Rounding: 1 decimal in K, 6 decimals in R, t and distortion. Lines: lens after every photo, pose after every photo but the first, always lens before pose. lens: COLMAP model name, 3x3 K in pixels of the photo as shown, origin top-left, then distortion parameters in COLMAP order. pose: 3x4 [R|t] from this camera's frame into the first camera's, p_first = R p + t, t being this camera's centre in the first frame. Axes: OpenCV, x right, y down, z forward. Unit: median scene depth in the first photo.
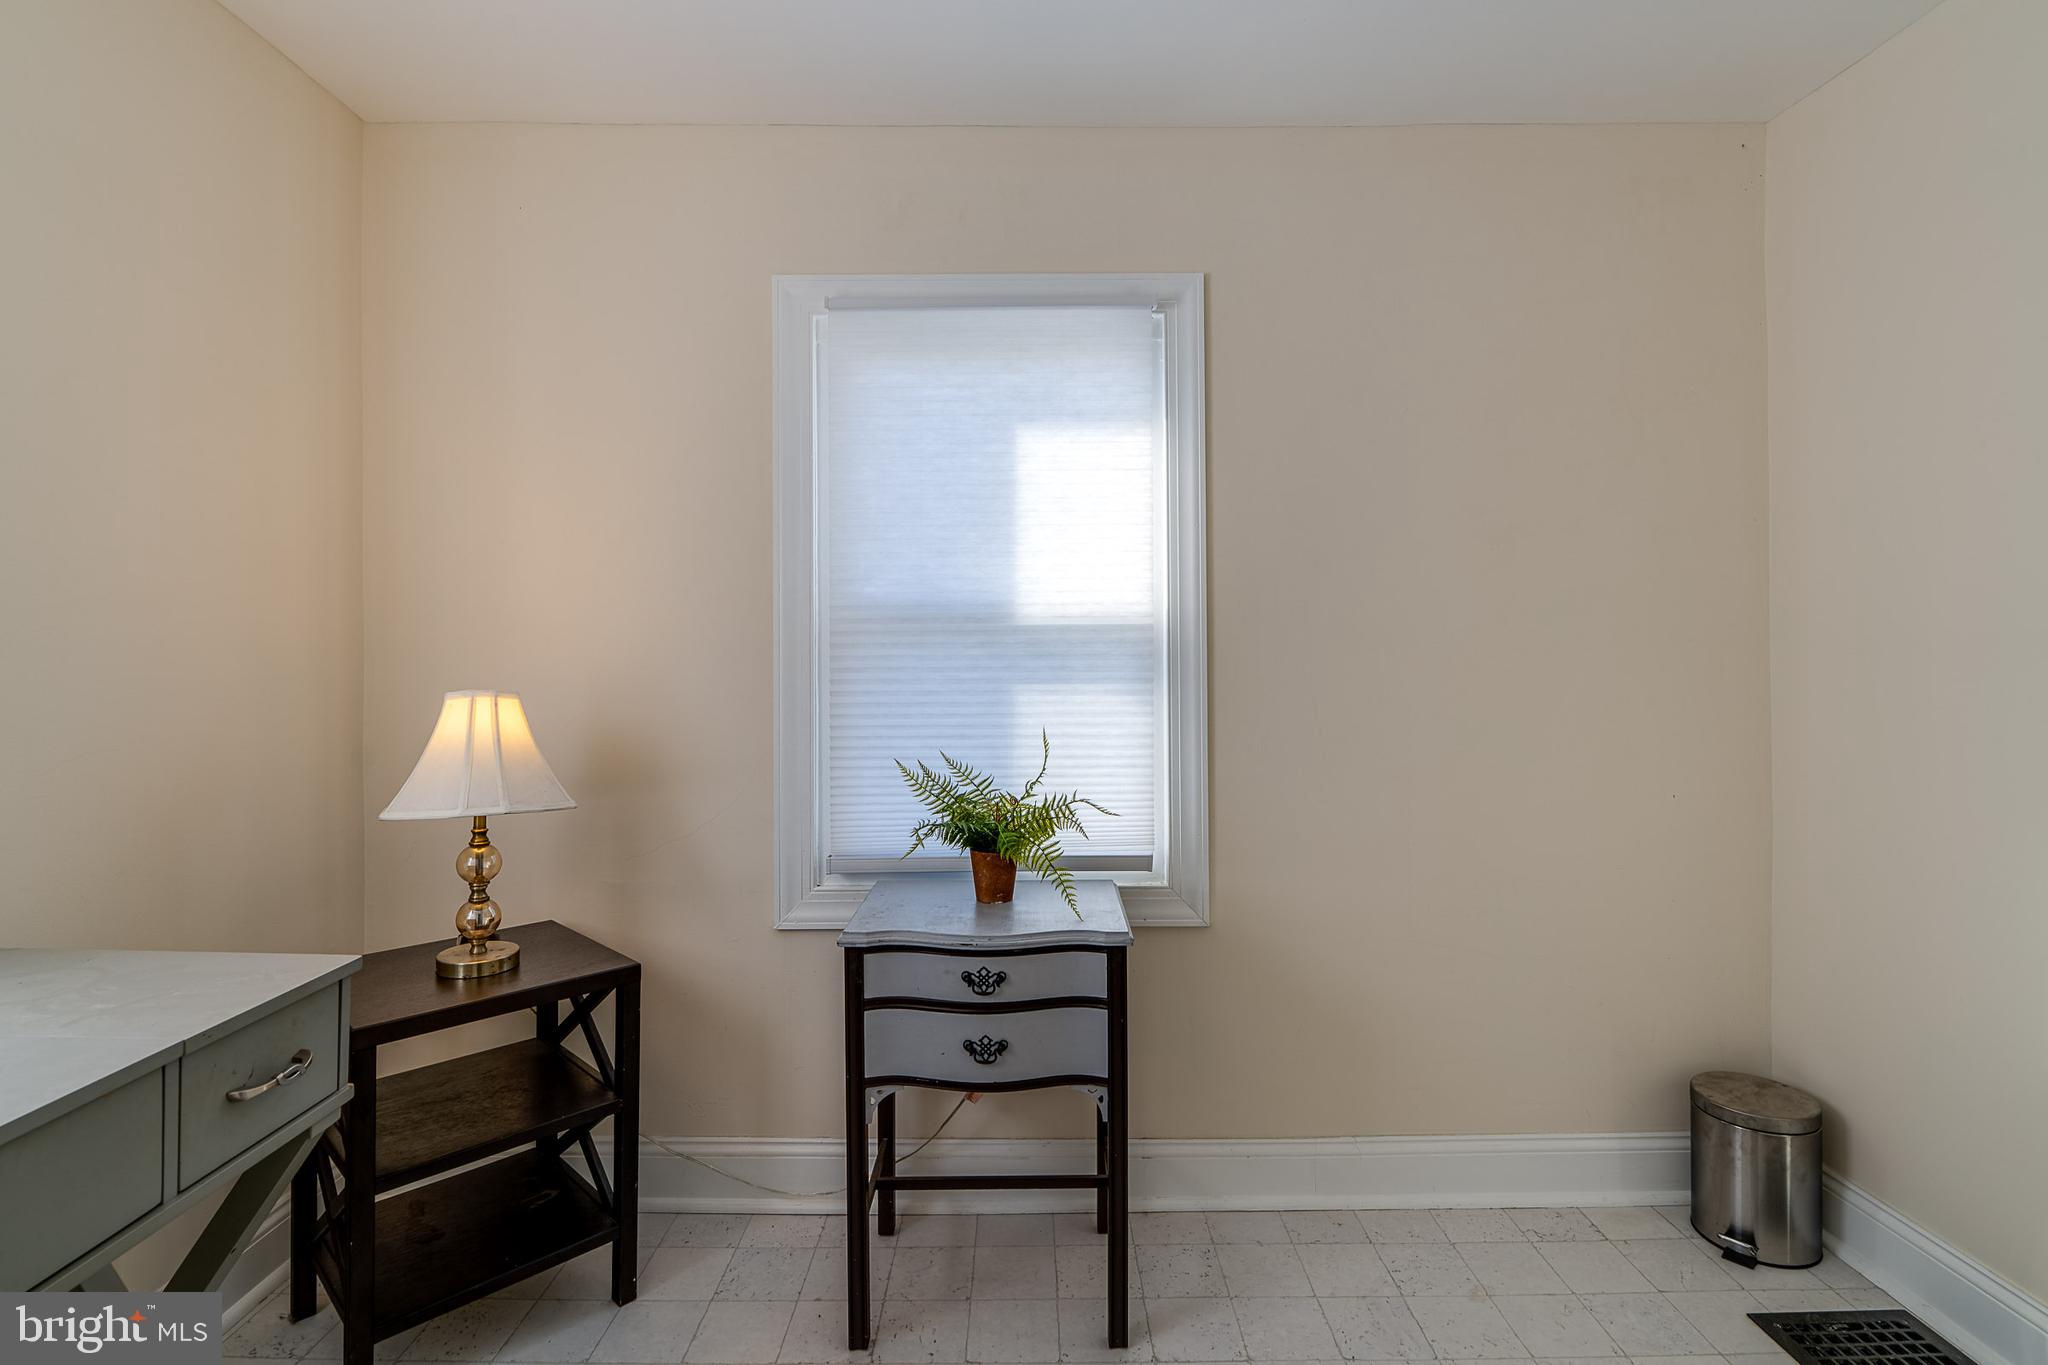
lens RADIAL K [[925.2, 0, 1021.3], [0, 925.2, 684.2], [0, 0, 1]] dist [-0.004436, 0.000085]
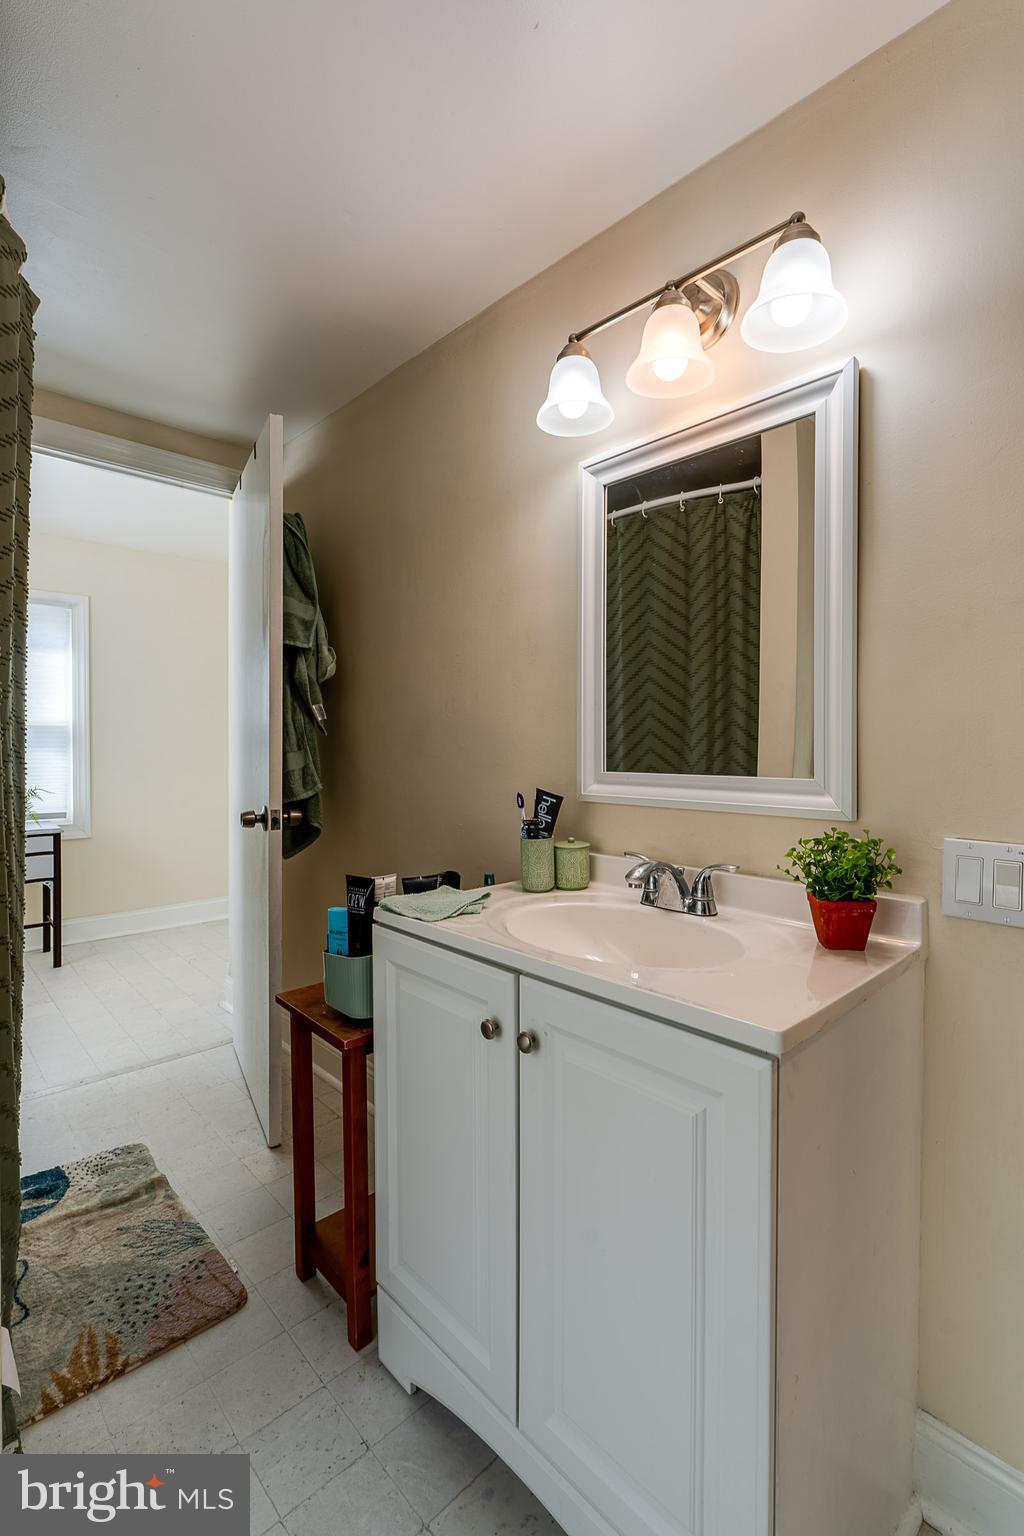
lens RADIAL K [[693.9, 0, 511.4], [0, 693.9, 757.0], [0, 0, 1]] dist [-0.004436, 0.000085]
pose [[0.732567, -0.004492, 0.680680, -0.287389], [-0.007339, 0.999868, 0.014497, -0.014582], [-0.680656, -0.015615, 0.732437, -1.381424]]
